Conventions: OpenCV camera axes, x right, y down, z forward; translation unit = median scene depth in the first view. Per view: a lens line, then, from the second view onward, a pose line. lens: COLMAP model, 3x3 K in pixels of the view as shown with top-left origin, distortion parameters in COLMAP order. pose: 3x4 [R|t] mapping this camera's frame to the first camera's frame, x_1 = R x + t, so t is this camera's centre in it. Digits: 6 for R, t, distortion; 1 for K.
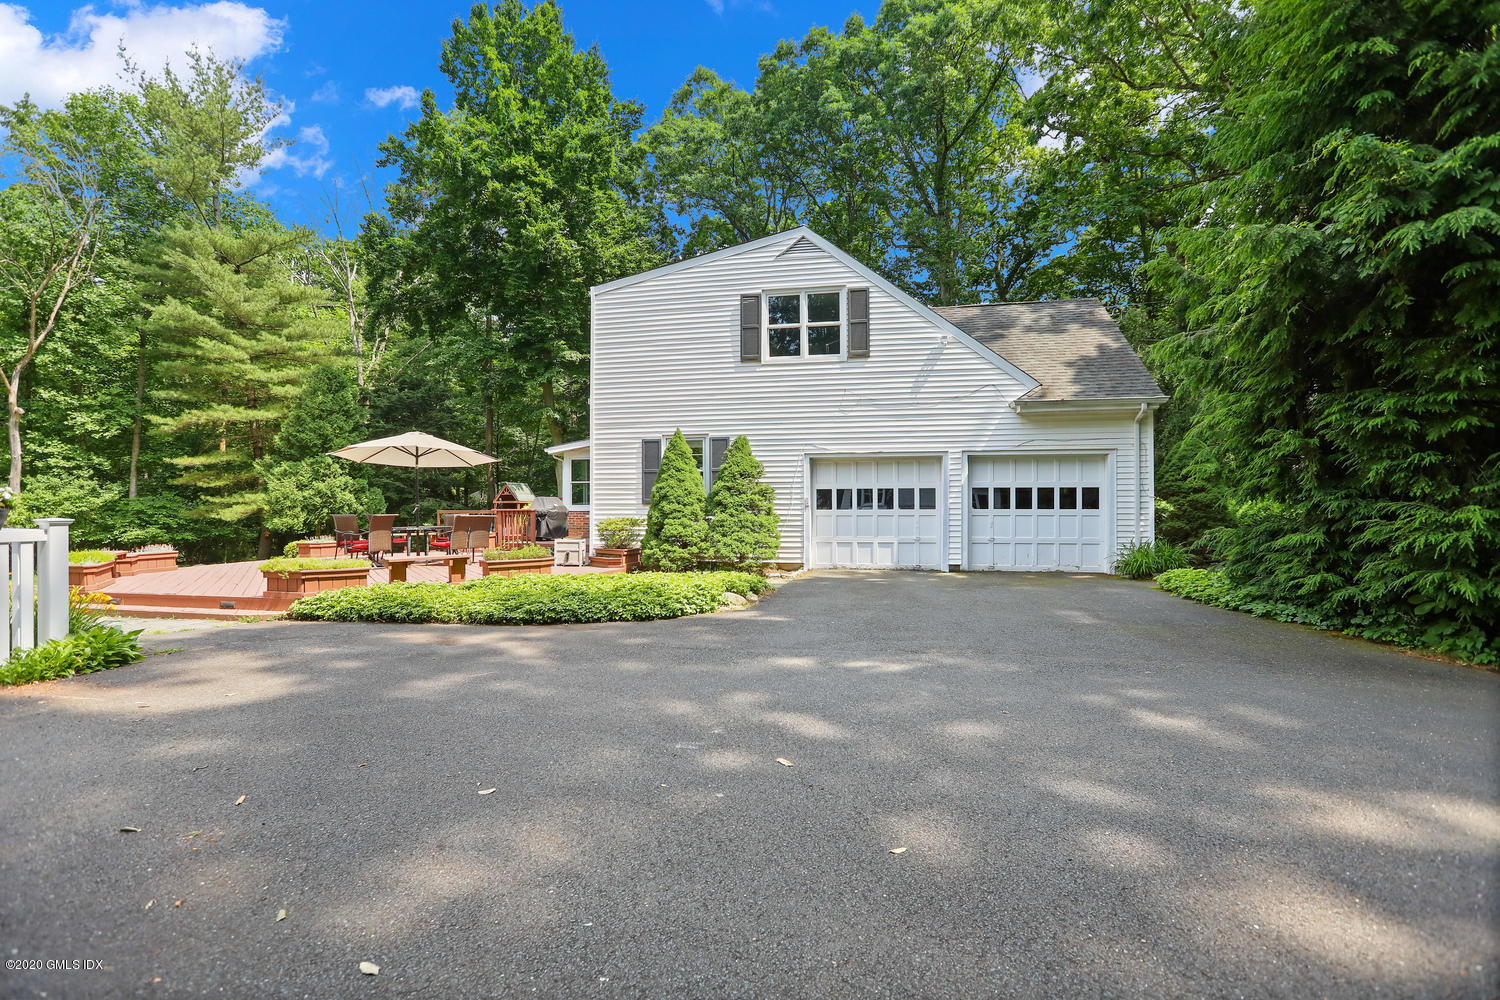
lens RADIAL K [[761.2, 0, 751.9], [0, 761.2, 499.7], [0, 0, 1]] dist [0.000583, 0.012645]
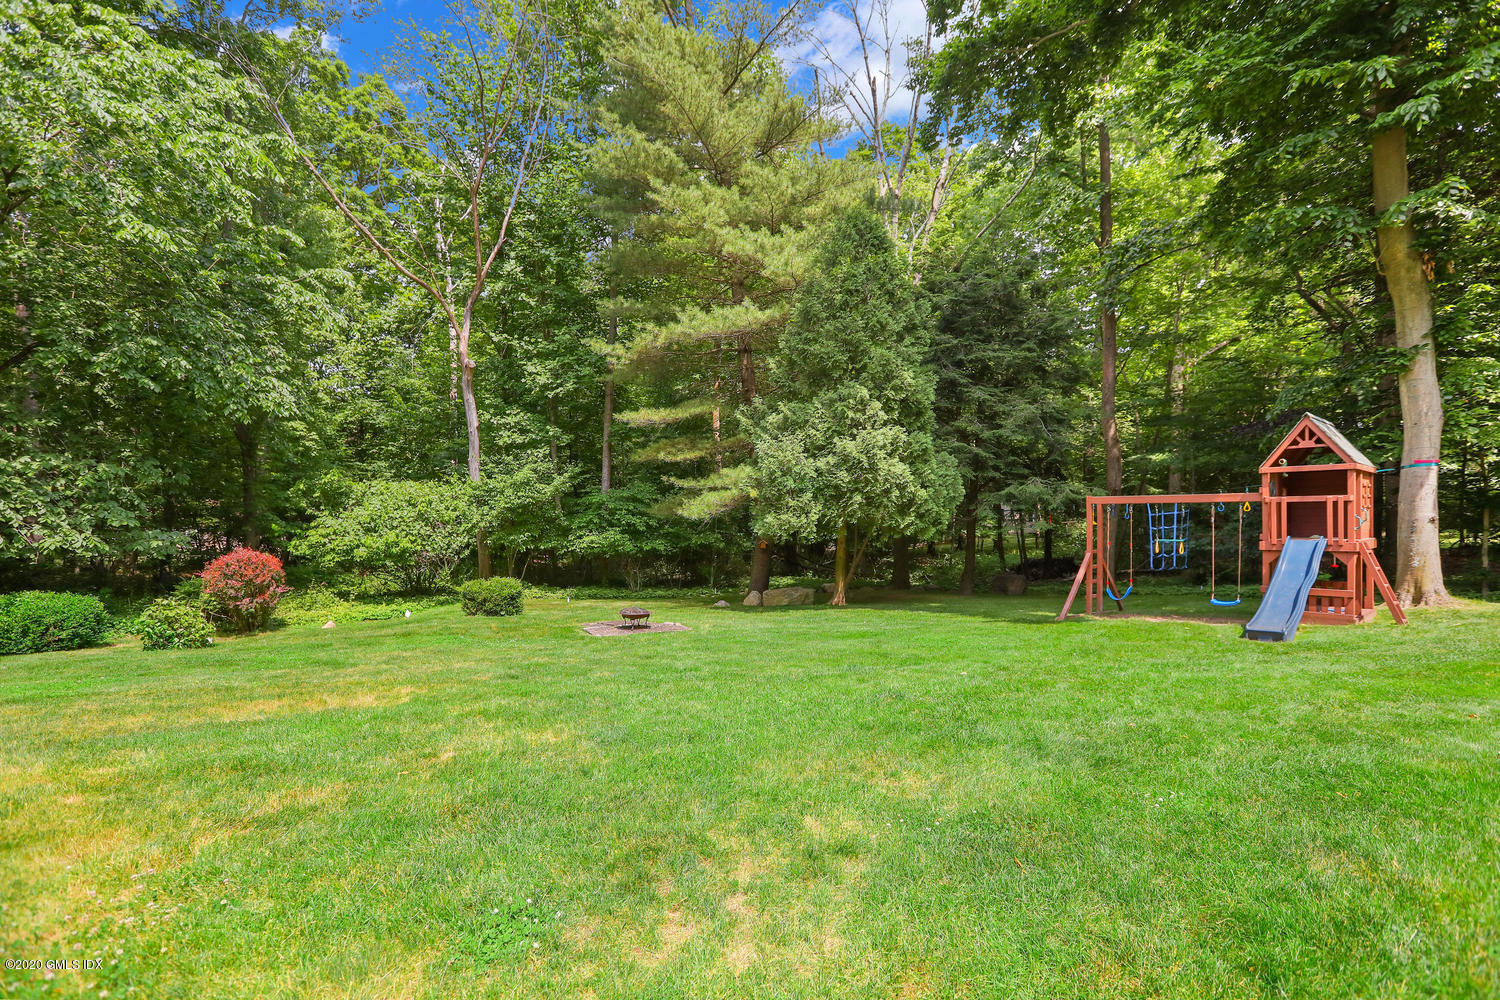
lens RADIAL K [[801.6, 0, 733.3], [0, 801.6, 525.0], [0, 0, 1]] dist [-0.004994, 0.002661]
pose [[0.812413, 0.003803, -0.583070, -0.327027], [0.010511, 0.999721, 0.021165, 0.019421], [0.582988, -0.023323, 0.812146, 0.542029]]
